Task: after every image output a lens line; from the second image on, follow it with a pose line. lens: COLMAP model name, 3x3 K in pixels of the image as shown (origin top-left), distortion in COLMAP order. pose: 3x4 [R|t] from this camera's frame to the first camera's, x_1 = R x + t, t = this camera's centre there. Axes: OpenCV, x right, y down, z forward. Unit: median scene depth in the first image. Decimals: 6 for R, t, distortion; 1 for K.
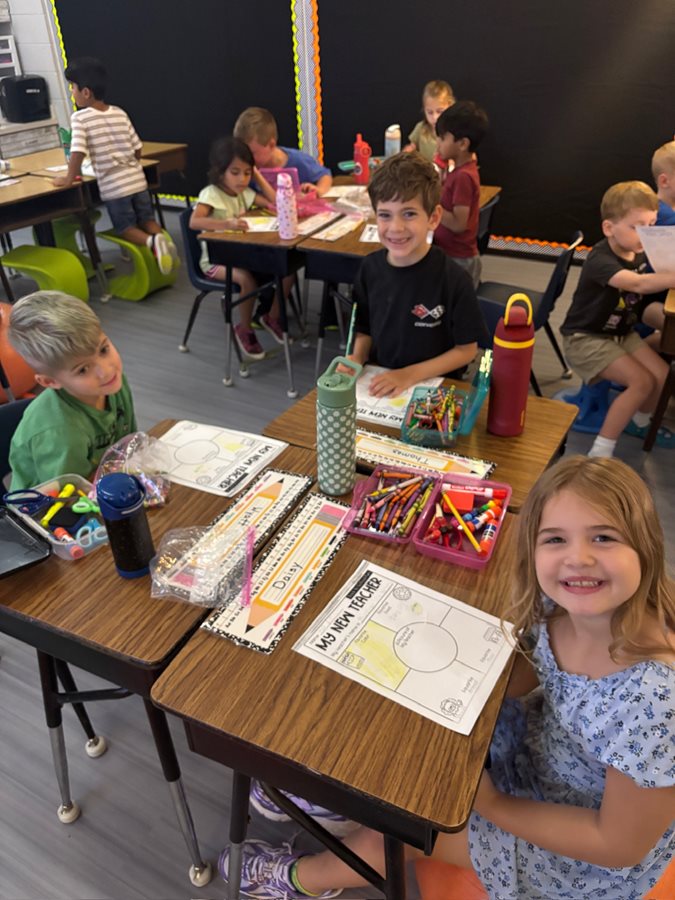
lens RADIAL K [[674.9, 0, 337.5], [0, 674.9, 450.0], [0, 0, 1]] dist [0.003684, -0.034437]
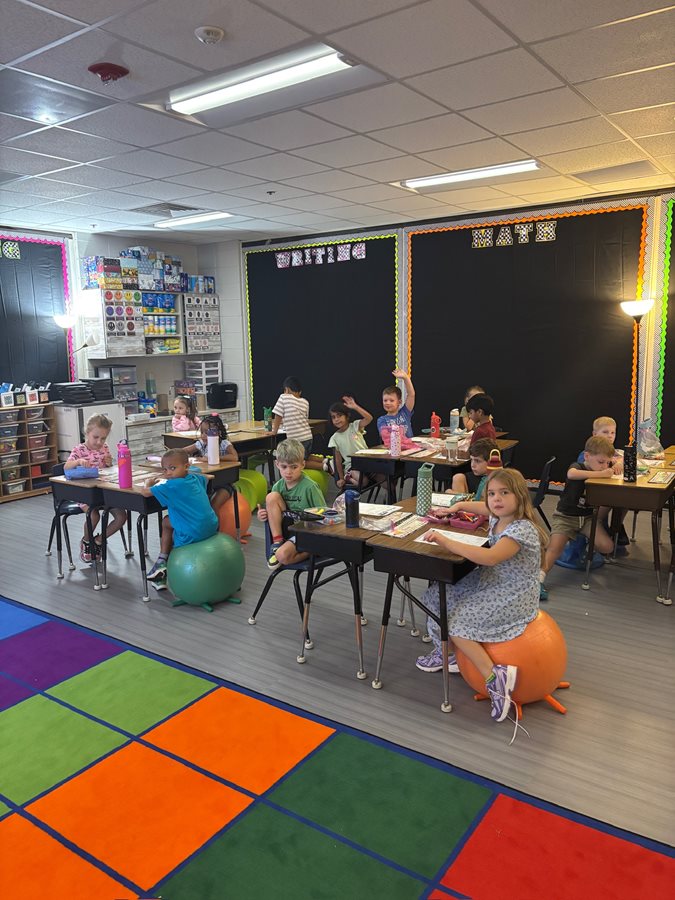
lens RADIAL K [[674.9, 0, 337.5], [0, 674.9, 450.0], [0, 0, 1]] dist [0.003684, -0.034437]
pose [[0.992849, 0.020722, -0.117563, -0.016544], [-0.066567, 0.913591, -0.401148, 0.543943], [0.099092, 0.406106, 0.908438, -0.932423]]
